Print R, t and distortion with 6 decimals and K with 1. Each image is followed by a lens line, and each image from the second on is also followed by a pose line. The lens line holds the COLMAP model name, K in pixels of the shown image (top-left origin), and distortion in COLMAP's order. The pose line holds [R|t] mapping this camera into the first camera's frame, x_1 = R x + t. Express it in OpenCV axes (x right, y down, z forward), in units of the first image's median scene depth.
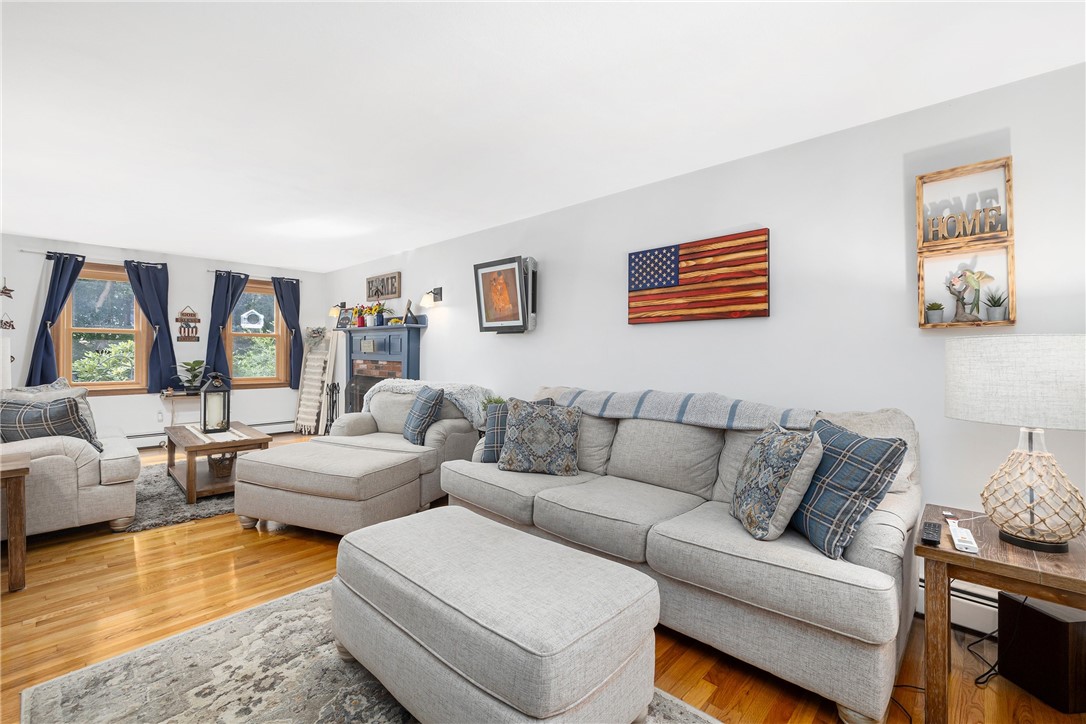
lens RADIAL K [[466.8, 0, 539.4], [0, 466.8, 353.9], [0, 0, 1]] dist [-0.000391, 0.000156]
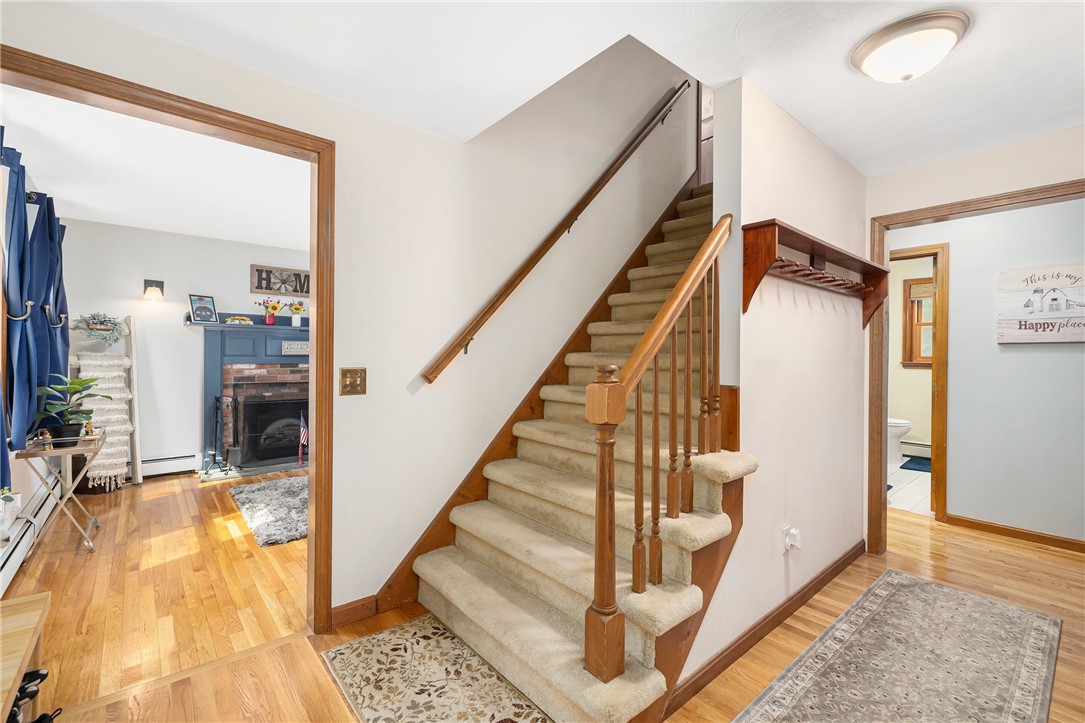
lens RADIAL K [[468.1, 0, 532.3], [0, 468.1, 357.3], [0, 0, 1]] dist [-0.000013, 0.000168]
pose [[0.109945, -0.009964, 0.993888, -2.256728], [0.000590, 0.999950, 0.009960, -0.013229], [-0.993937, -0.000508, 0.109946, 0.839752]]
